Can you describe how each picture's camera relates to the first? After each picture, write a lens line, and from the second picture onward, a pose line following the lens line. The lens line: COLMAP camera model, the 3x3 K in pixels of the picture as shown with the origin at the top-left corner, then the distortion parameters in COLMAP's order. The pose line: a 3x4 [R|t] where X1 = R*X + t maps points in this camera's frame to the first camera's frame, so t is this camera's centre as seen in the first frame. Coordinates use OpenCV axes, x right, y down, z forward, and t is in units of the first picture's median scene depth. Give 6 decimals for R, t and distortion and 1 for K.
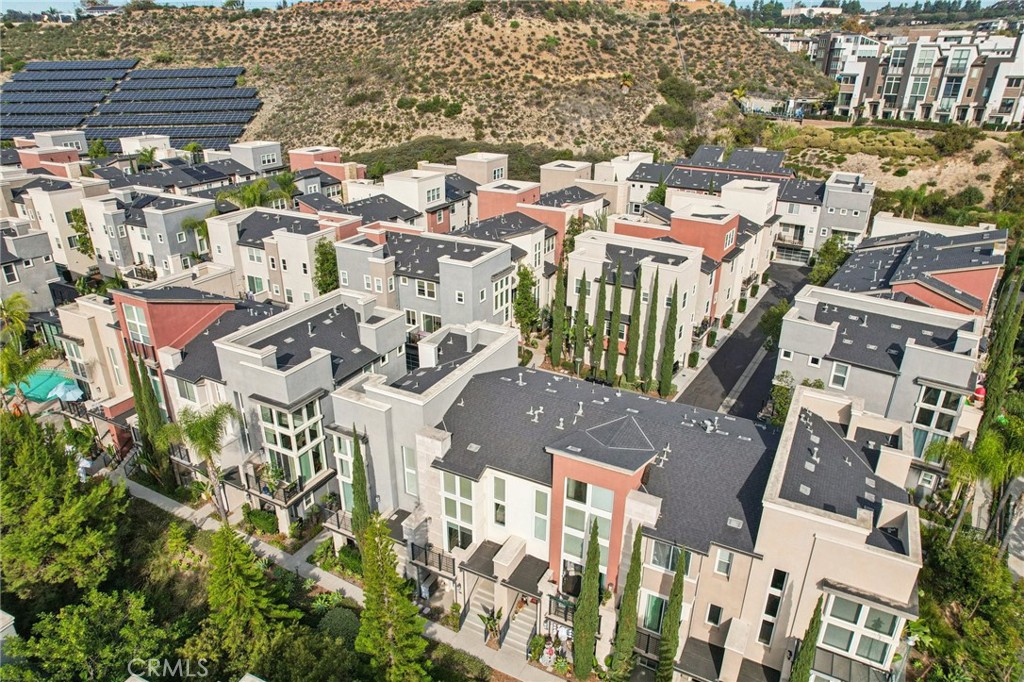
lens RADIAL K [[660.5, 0, 515.7], [0, 660.5, 345.5], [0, 0, 1]] dist [-0.090657, 0.087607]
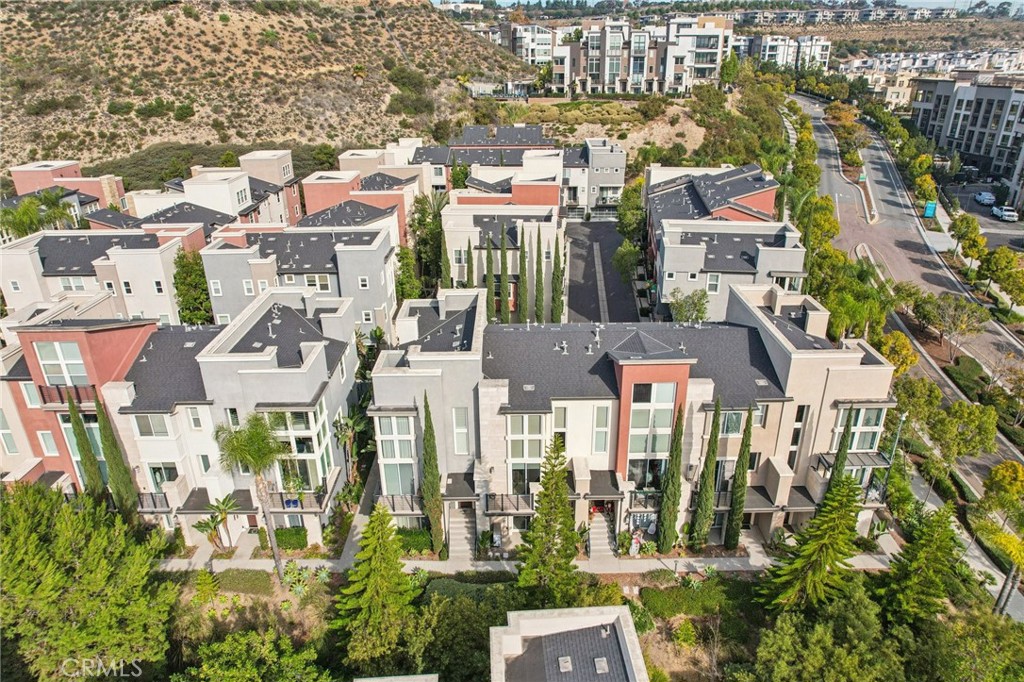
lens RADIAL K [[665.7, 0, 515.9], [0, 665.7, 338.4], [0, 0, 1]] dist [-0.089130, 0.085411]
pose [[0.883233, -0.203391, 0.422530, -0.133604], [0.206940, 0.977615, 0.038014, 0.007557], [-0.420804, 0.053864, 0.905551, 0.003008]]
